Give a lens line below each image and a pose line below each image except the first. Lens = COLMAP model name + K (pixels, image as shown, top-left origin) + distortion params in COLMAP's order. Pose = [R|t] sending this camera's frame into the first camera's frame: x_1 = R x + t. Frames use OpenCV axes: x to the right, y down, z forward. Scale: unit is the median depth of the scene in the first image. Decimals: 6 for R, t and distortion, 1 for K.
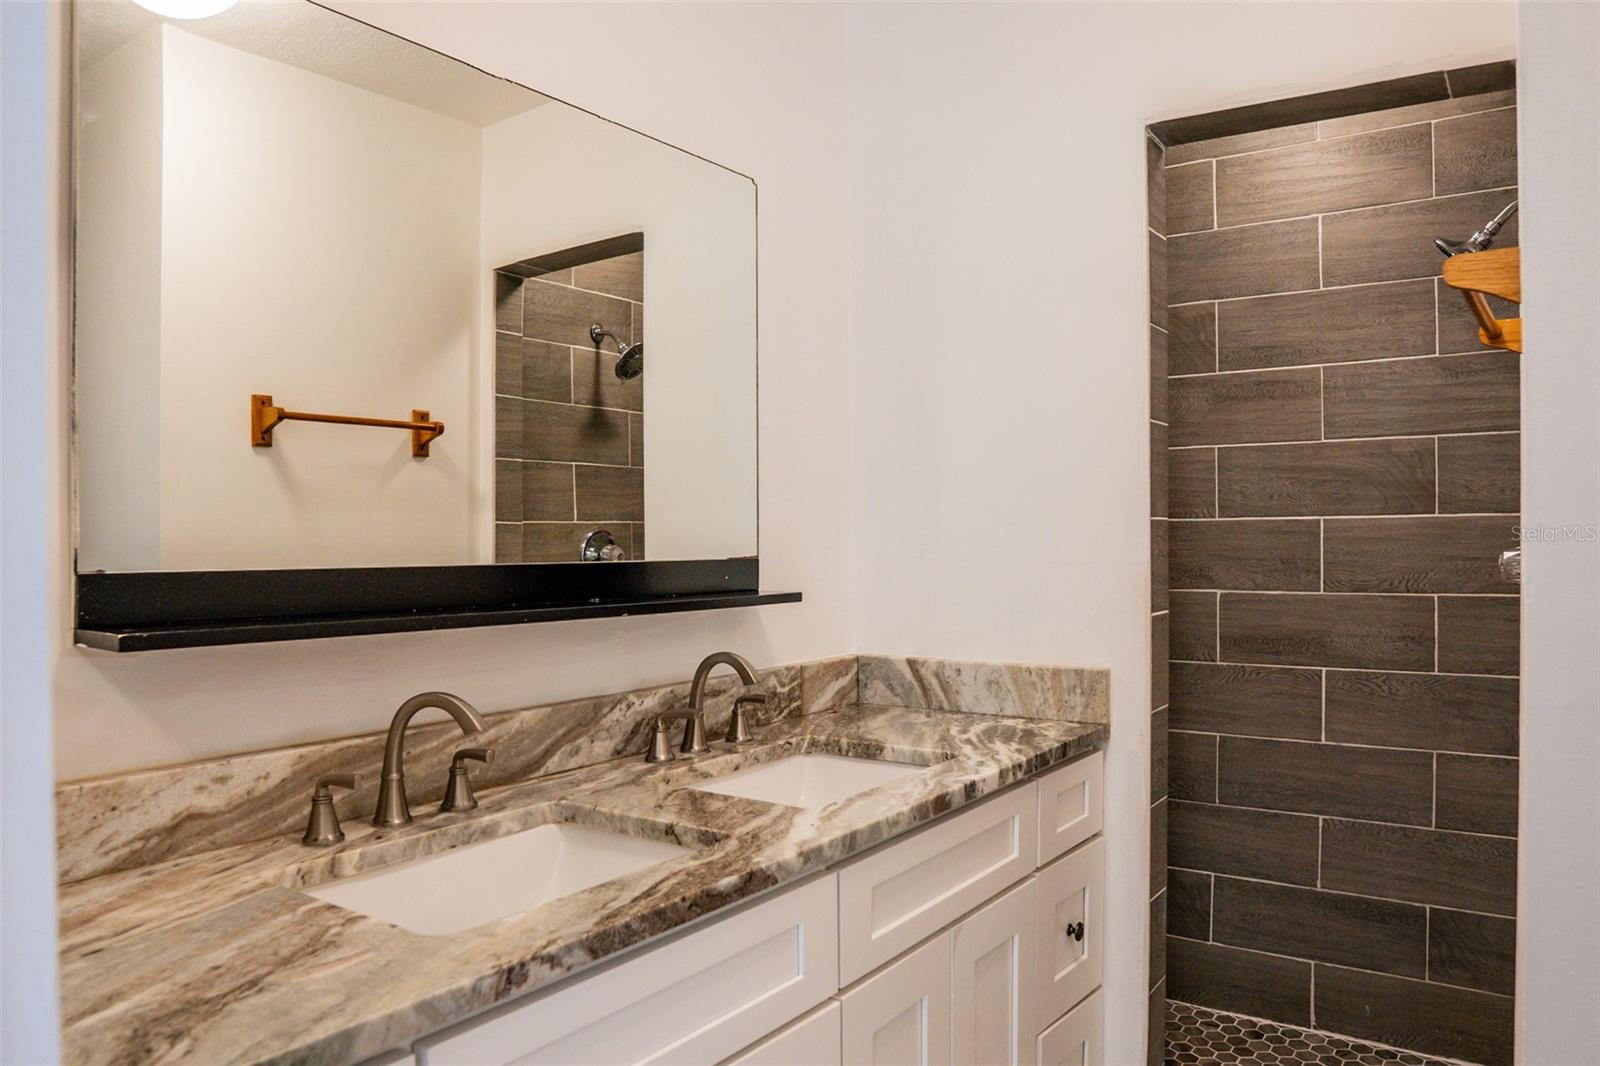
lens RADIAL K [[1146.2, 0, 799.0], [0, 1146.2, 532.8], [0, 0, 1]] dist [-0.099461, 0.031963]
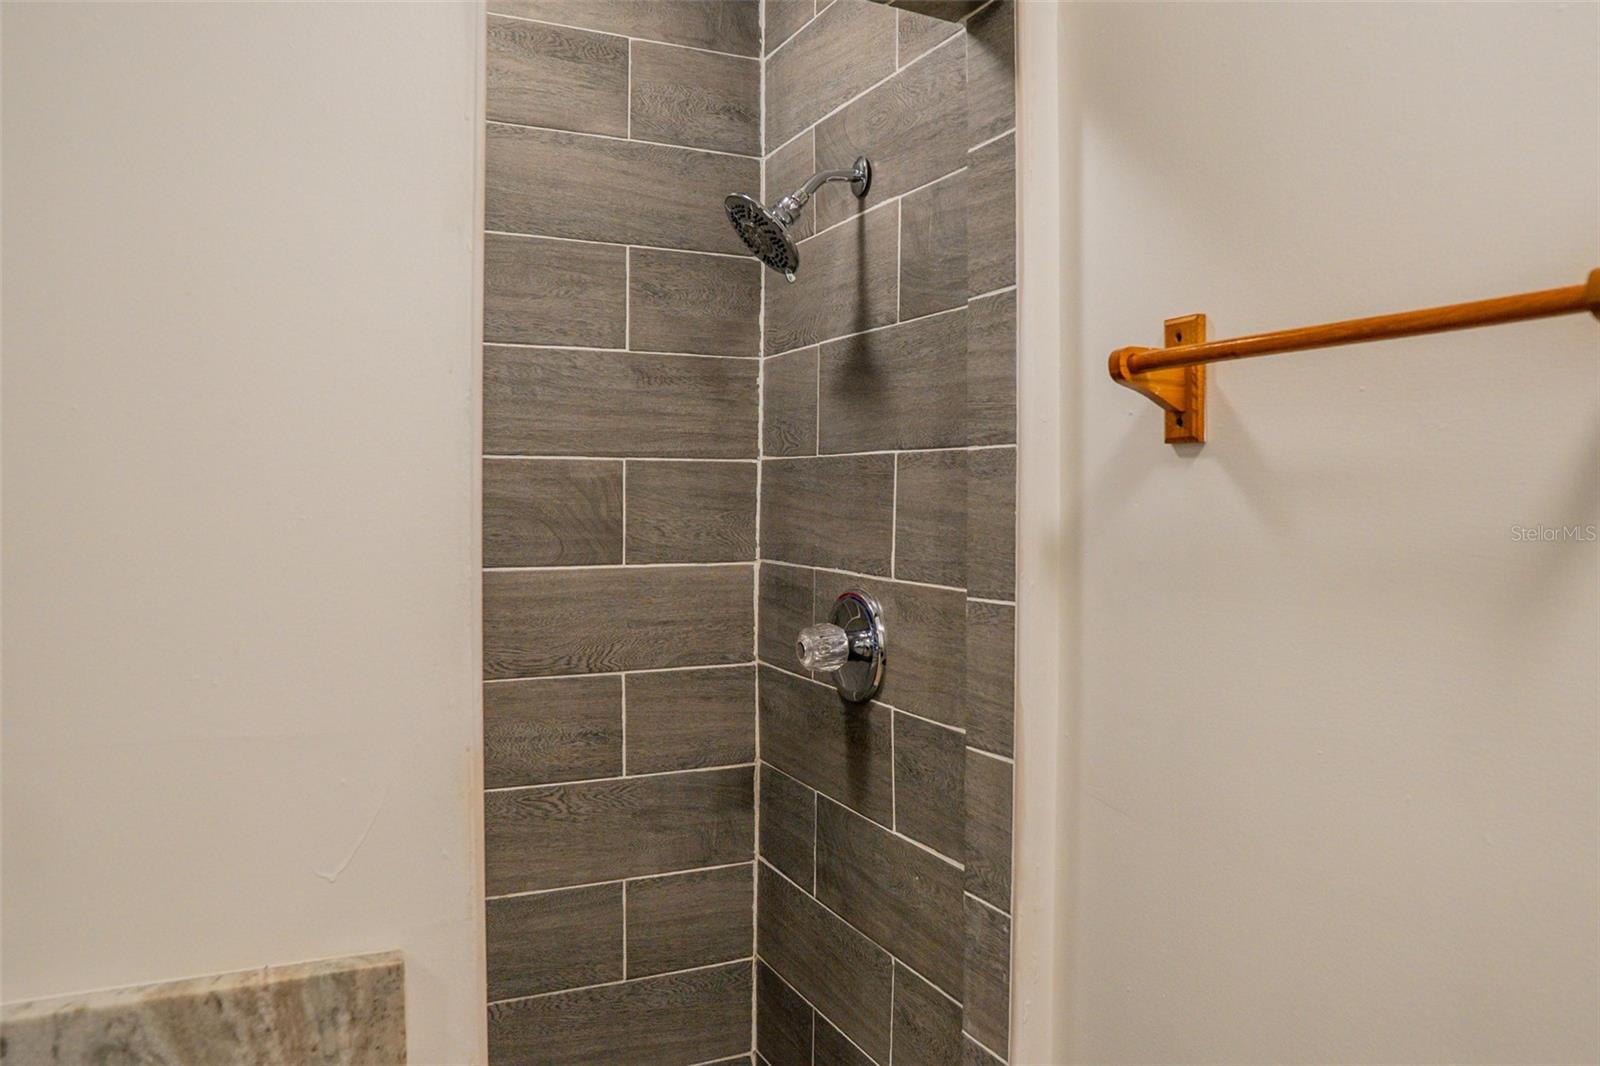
lens RADIAL K [[1146.2, 0, 806.5], [0, 1146.2, 534.2], [0, 0, 1]] dist [-0.099461, 0.031963]
pose [[0.475853, -0.007708, 0.879491, -0.040871], [-0.008821, 0.999869, 0.013536, -0.048507], [-0.879481, -0.014199, 0.475723, 0.529113]]
